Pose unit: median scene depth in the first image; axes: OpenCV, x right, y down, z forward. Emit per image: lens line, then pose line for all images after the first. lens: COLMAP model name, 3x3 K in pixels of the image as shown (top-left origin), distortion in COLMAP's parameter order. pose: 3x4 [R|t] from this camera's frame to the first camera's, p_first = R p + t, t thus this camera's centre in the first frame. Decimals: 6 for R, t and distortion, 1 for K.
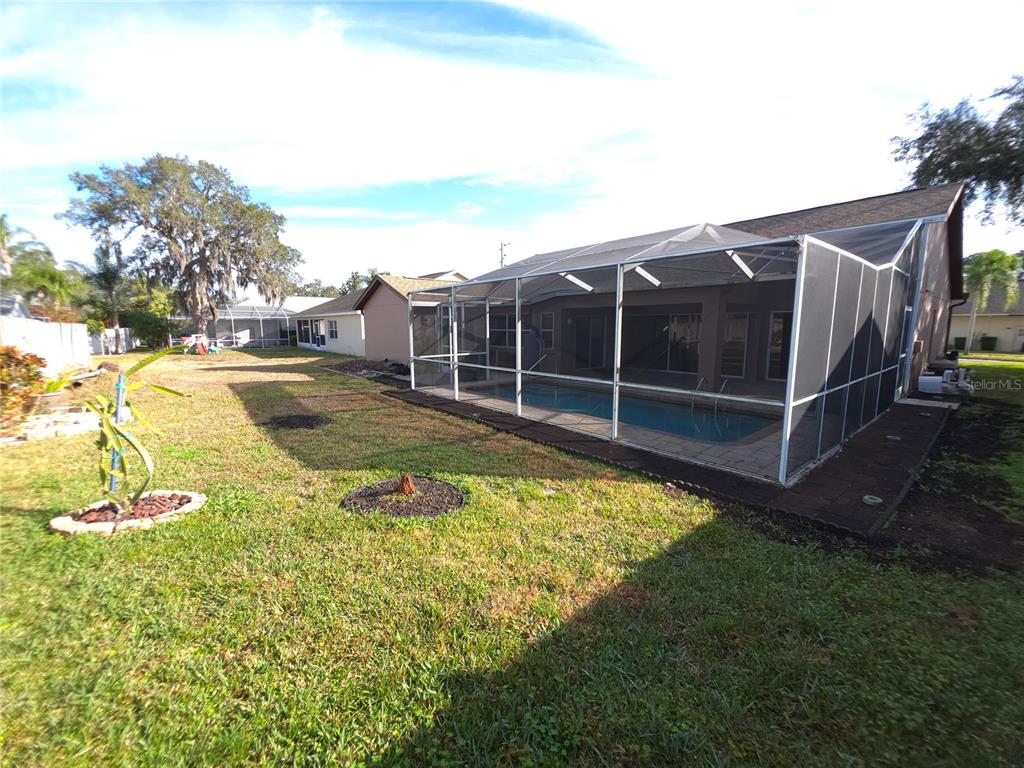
lens RADIAL K [[409.2, 0, 503.9], [0, 409.2, 381.1], [0, 0, 1]] dist [0.019610, -0.011053]
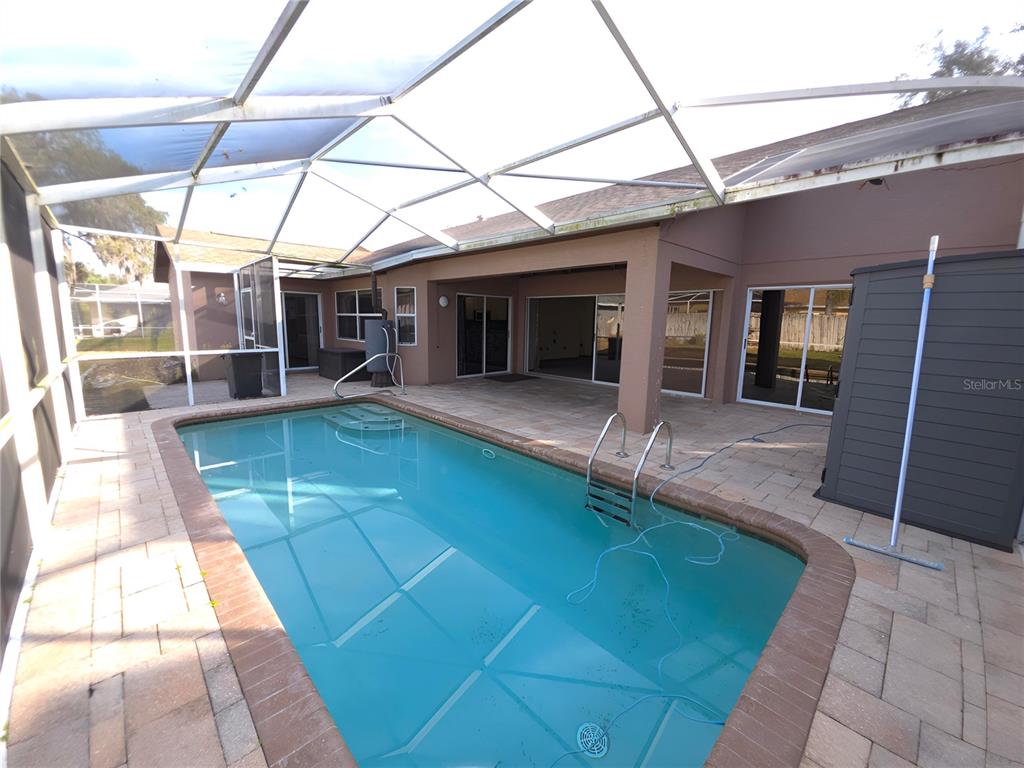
lens RADIAL K [[409.2, 0, 503.9], [0, 409.2, 381.1], [0, 0, 1]] dist [0.019610, -0.011053]
pose [[0.997663, 0.010242, 0.067550, 0.213724], [-0.011050, 0.999872, 0.011587, -0.031239], [-0.067422, -0.012306, 0.997649, 0.355415]]
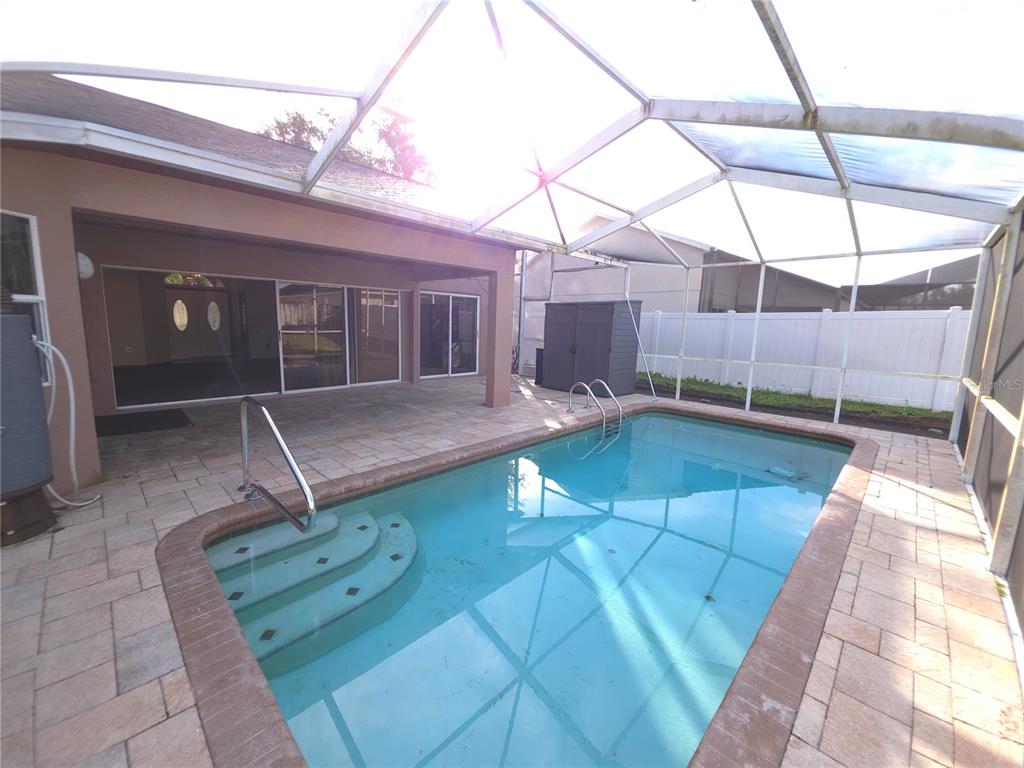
lens RADIAL K [[409.2, 0, 503.9], [0, 409.2, 381.1], [0, 0, 1]] dist [0.019610, -0.011053]
pose [[-0.101672, -0.143100, 0.984472, -0.124048], [0.107978, 0.982166, 0.153916, -0.087261], [-0.988941, 0.121950, -0.084407, 0.772981]]
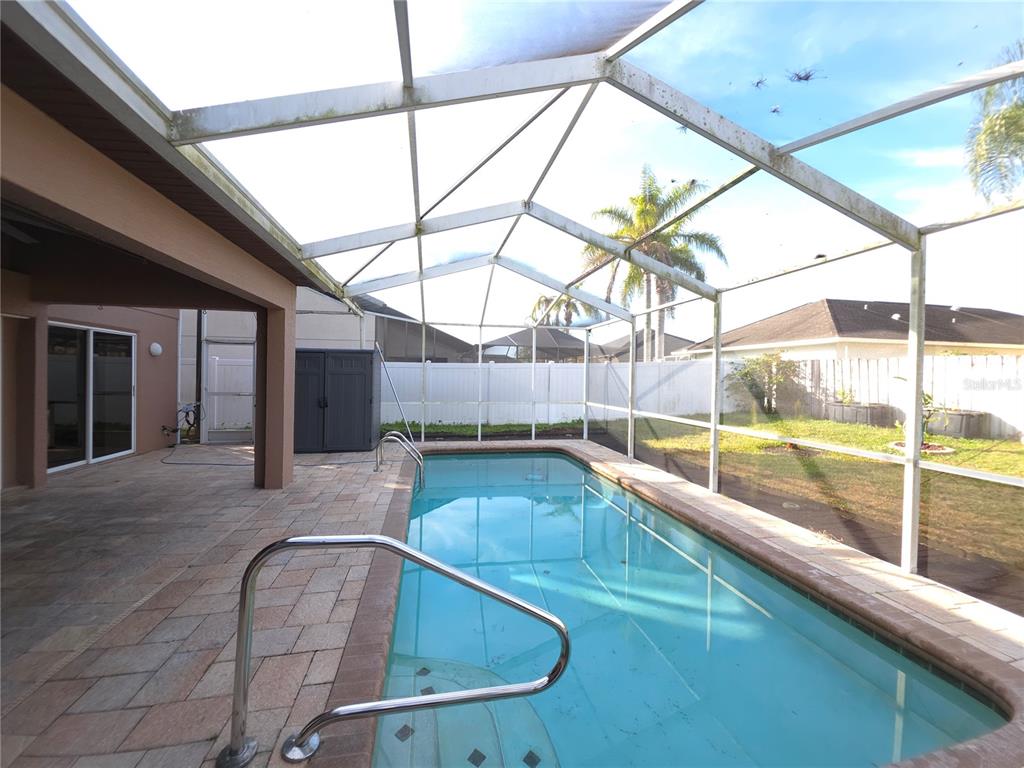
lens RADIAL K [[406.4, 0, 504.3], [0, 406.4, 379.8], [0, 0, 1]] dist [0.006834, -0.006621]
pose [[-0.876943, -0.014926, 0.480363, 0.008956], [0.052153, 0.990659, 0.125992, -0.111960], [-0.477756, 0.135540, -0.867973, 0.953799]]
